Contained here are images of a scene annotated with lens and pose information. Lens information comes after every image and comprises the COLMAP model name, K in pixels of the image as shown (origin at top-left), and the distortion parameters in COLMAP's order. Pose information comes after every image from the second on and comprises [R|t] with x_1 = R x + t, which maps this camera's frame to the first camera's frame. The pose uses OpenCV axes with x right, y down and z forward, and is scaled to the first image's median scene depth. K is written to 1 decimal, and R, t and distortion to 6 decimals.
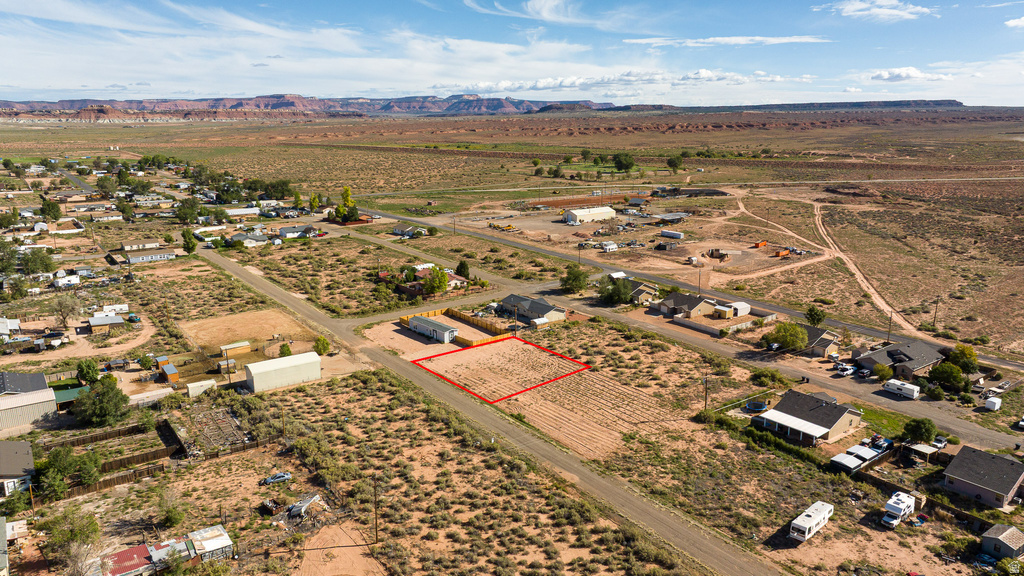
lens RADIAL K [[729.0, 0, 518.4], [0, 729.0, 288.3], [0, 0, 1]] dist [-0.003098, 0.002641]
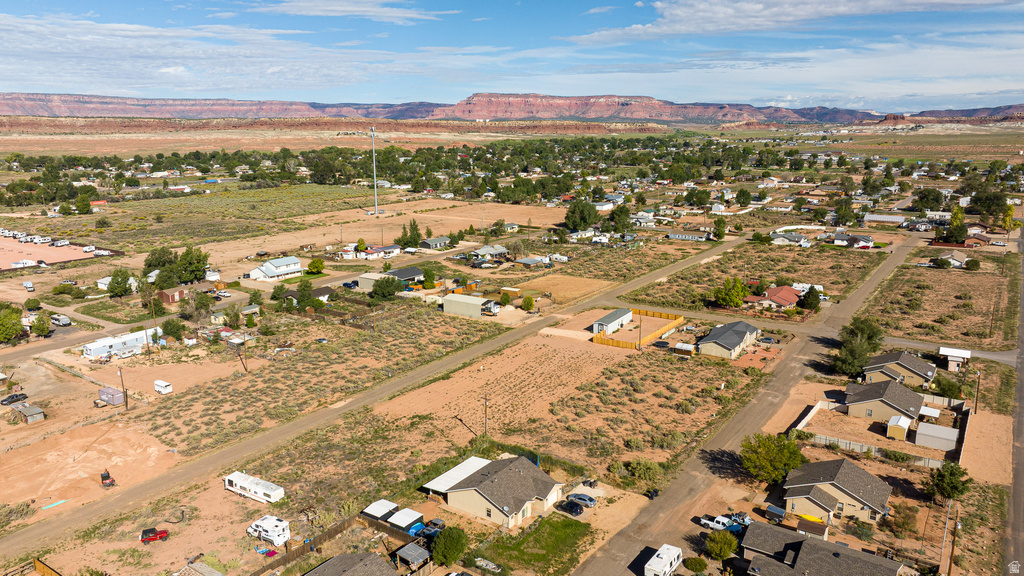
lens RADIAL K [[728.3, 0, 505.8], [0, 728.3, 246.2], [0, 0, 1]] dist [0.001951, 0.003873]
pose [[0.304181, 0.156337, -0.939698, 1.003736], [-0.212475, 0.972726, 0.093053, -0.141904], [0.928616, 0.171358, 0.329102, 0.632186]]
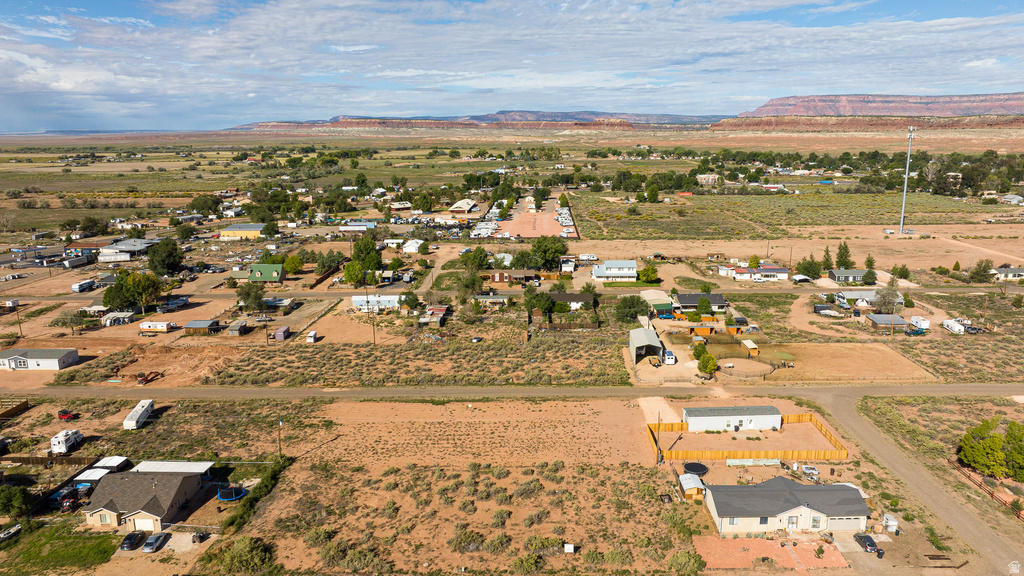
lens RADIAL K [[712.2, 0, 512.0], [0, 712.2, 288.0], [0, 0, 1]] dist [-0.005465, 0.005124]
pose [[-0.624179, 0.177114, -0.760941, 0.637222], [-0.168748, 0.920413, 0.352652, -0.329538], [0.762839, 0.348526, -0.544615, 1.475649]]
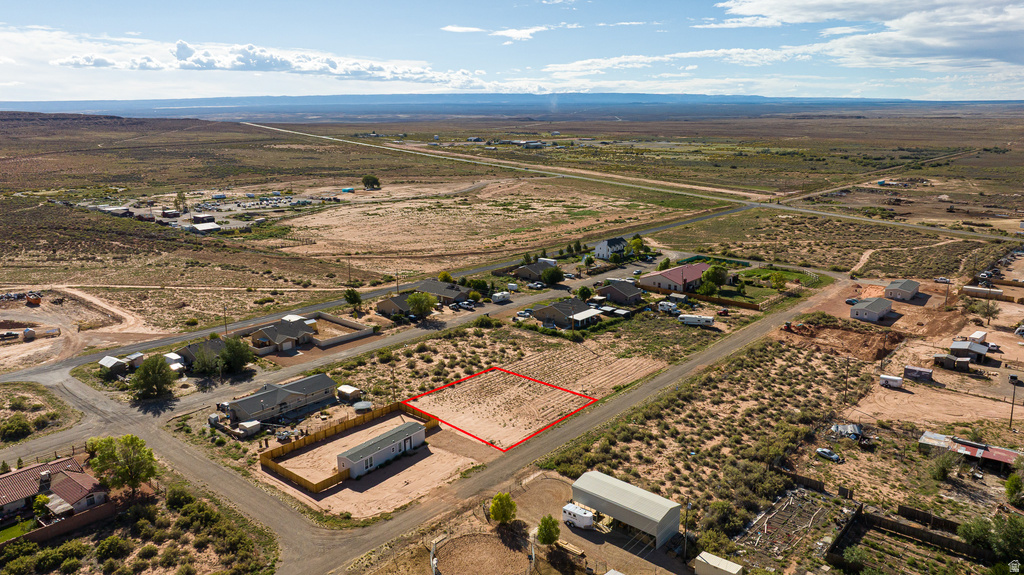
lens RADIAL K [[729.0, 0, 518.4], [0, 729.0, 287.8], [0, 0, 1]] dist [-0.003098, 0.002641]
pose [[-0.233772, -0.221144, 0.946808, -0.932374], [0.230622, 0.933389, 0.274951, -0.293632], [-0.944544, 0.282630, -0.167200, 1.207690]]
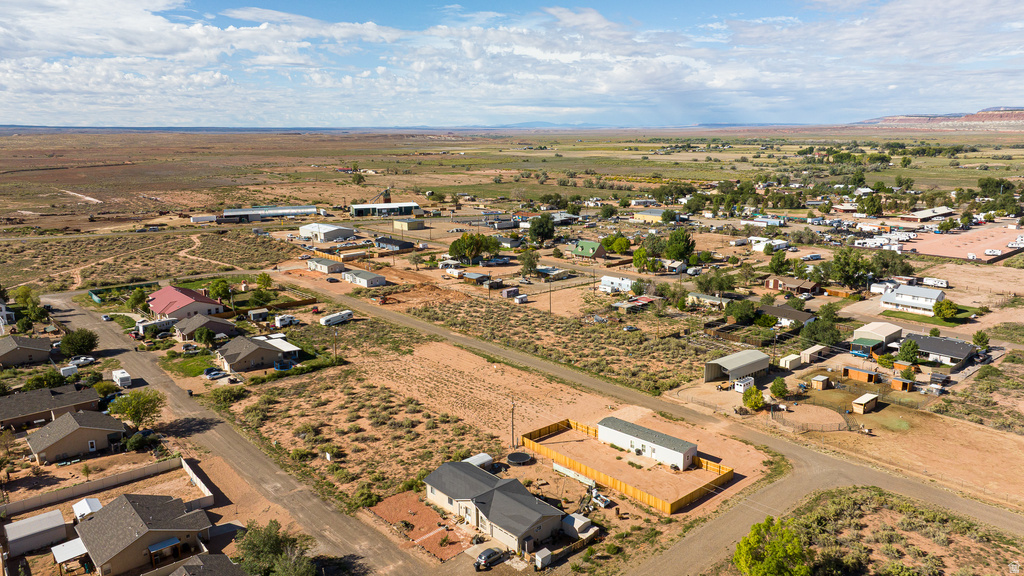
lens RADIAL K [[712.2, 0, 512.0], [0, 712.2, 288.0], [0, 0, 1]] dist [-0.005465, 0.005124]
pose [[-0.996398, 0.027758, -0.080127, 0.054621], [-0.009984, 0.899934, 0.435912, -0.417172], [0.084210, 0.435141, -0.896415, 1.876487]]
